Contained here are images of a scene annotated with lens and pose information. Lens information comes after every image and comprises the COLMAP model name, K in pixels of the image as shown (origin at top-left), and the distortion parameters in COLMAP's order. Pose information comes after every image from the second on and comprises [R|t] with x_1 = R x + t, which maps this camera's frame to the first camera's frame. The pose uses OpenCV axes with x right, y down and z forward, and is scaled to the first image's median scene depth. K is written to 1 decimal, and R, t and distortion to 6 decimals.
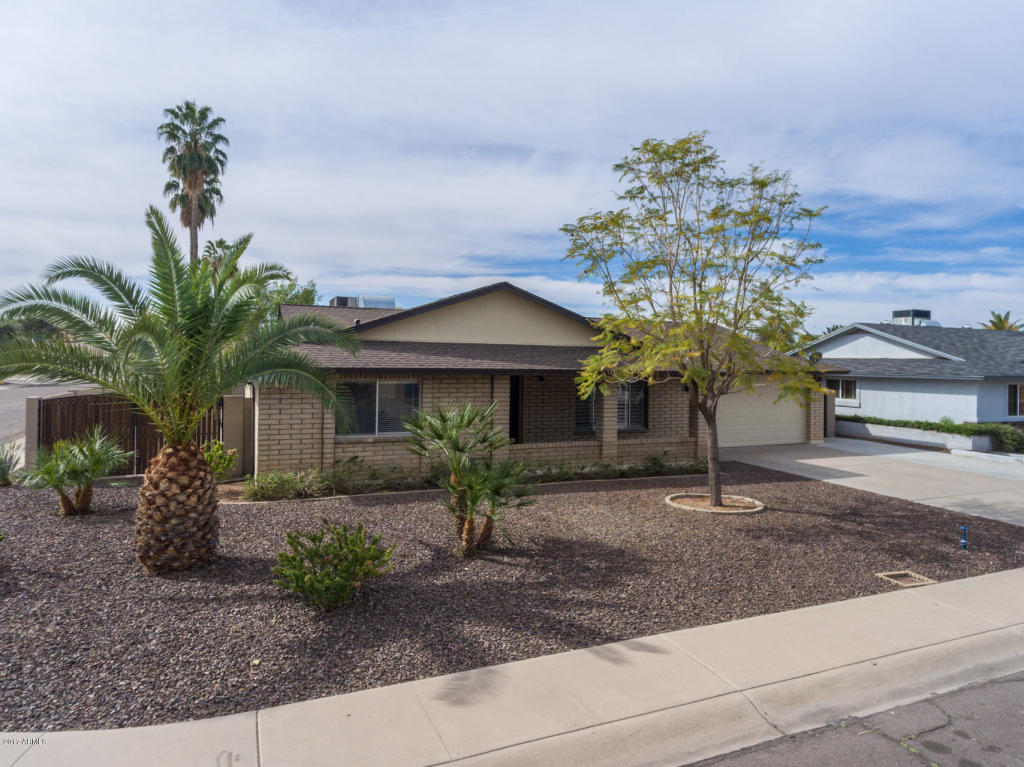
lens RADIAL K [[662.1, 0, 531.5], [0, 662.1, 356.9], [0, 0, 1]] dist [0.003535, -0.002515]
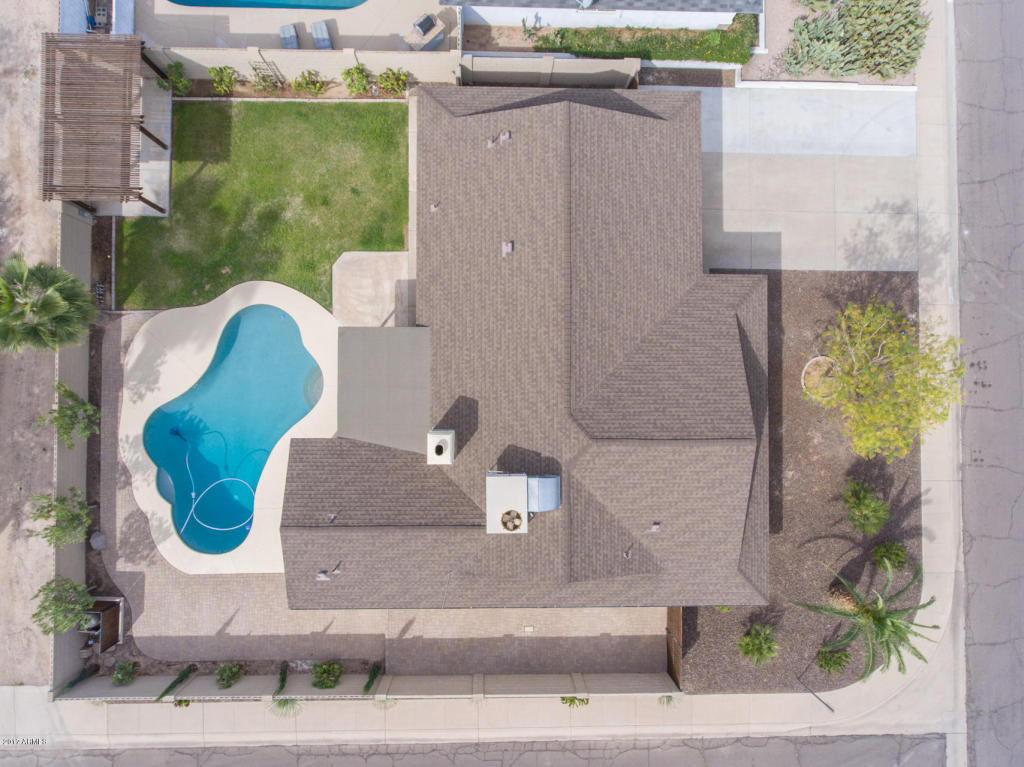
lens RADIAL K [[603.4, 0, 505.7], [0, 603.4, 389.4], [0, 0, 1]] dist [0.000081, -0.002573]
pose [[0.409219, -0.912197, 0.020871, -0.202253], [-0.035366, 0.006999, 0.999350, -1.538282], [-0.911750, -0.409691, -0.029396, 1.768848]]
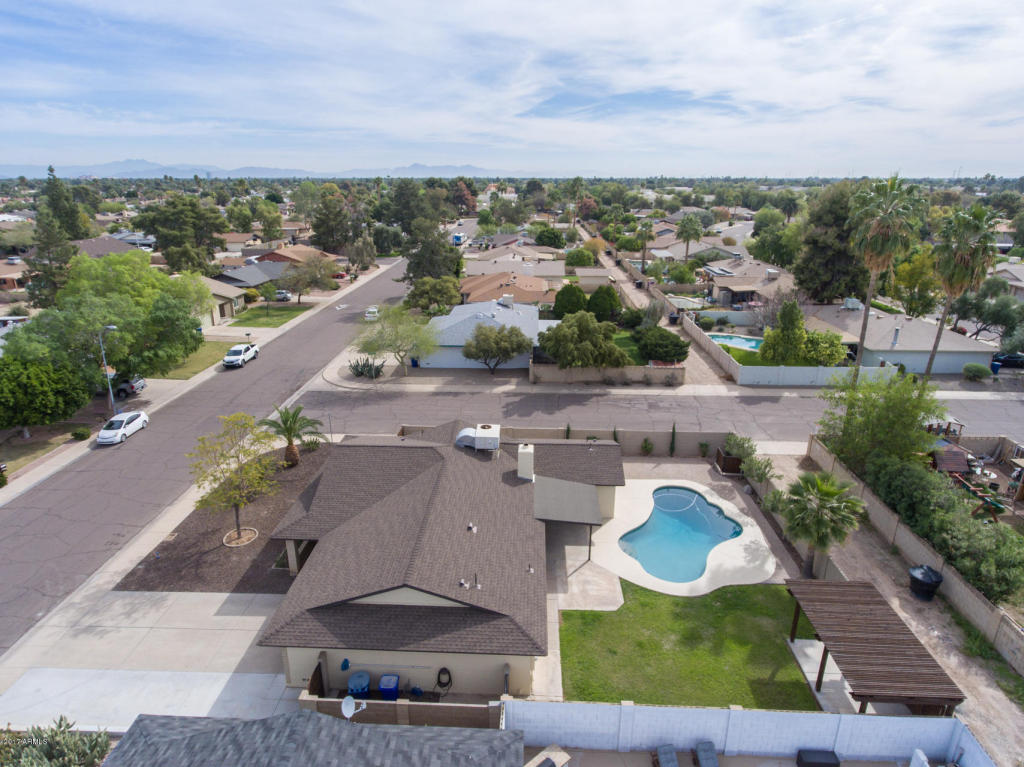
lens RADIAL K [[612.1, 0, 505.8], [0, 612.1, 387.9], [0, 0, 1]] dist [-0.002189, -0.000700]
pose [[-0.452090, 0.277749, -0.847626, 1.619616], [0.002538, 0.950680, 0.310164, -1.078634], [0.891969, 0.138071, -0.430498, 2.731257]]
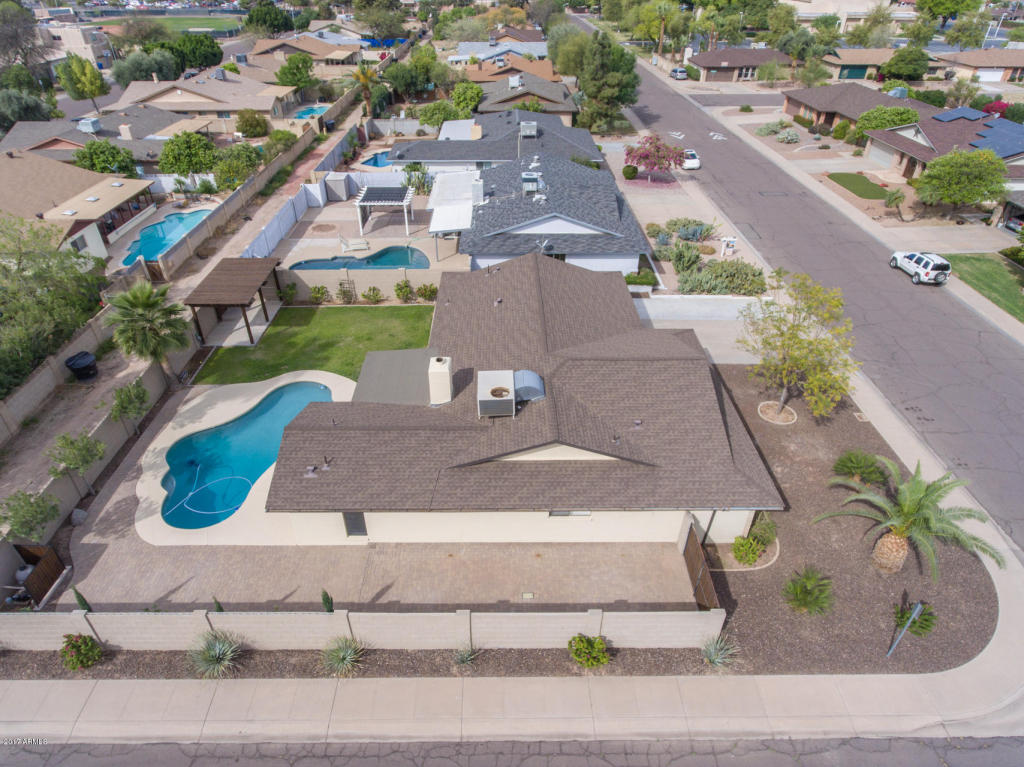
lens RADIAL K [[618.3, 0, 506.1], [0, 618.3, 388.0], [0, 0, 1]] dist [0.000353, -0.003243]
pose [[0.399670, -0.533290, 0.745564, -1.615585], [-0.003636, 0.812420, 0.583061, -1.074484], [-0.916652, -0.235743, 0.322760, 1.067520]]
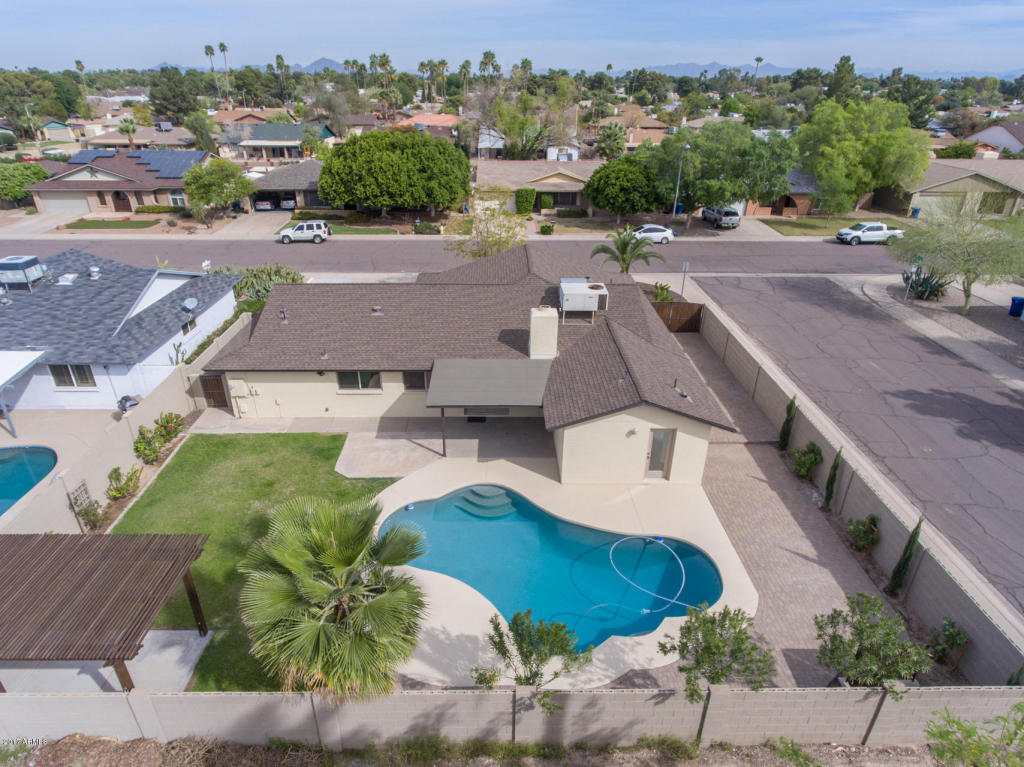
lens RADIAL K [[612.1, 0, 505.8], [0, 612.1, 387.9], [0, 0, 1]] dist [-0.002189, -0.000700]
pose [[-0.917721, -0.196329, 0.345317, -0.886774], [-0.022238, 0.893349, 0.448813, -0.684139], [-0.396604, 0.404206, -0.824211, 3.319304]]
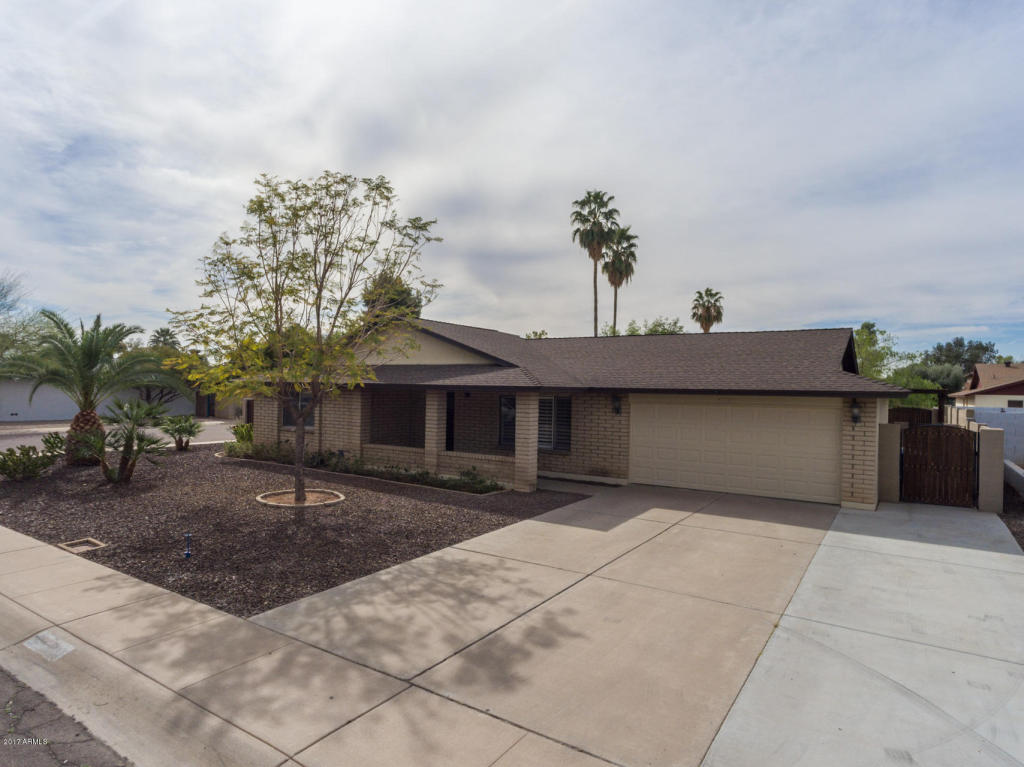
lens RADIAL K [[605.0, 0, 506.0], [0, 605.0, 387.0], [0, 0, 1]] dist [0.000478, -0.001961]
pose [[0.535390, -0.004564, -0.844592, 1.163283], [-0.004973, 0.999951, -0.008556, 0.036784], [0.844590, 0.008782, 0.535341, 0.657697]]
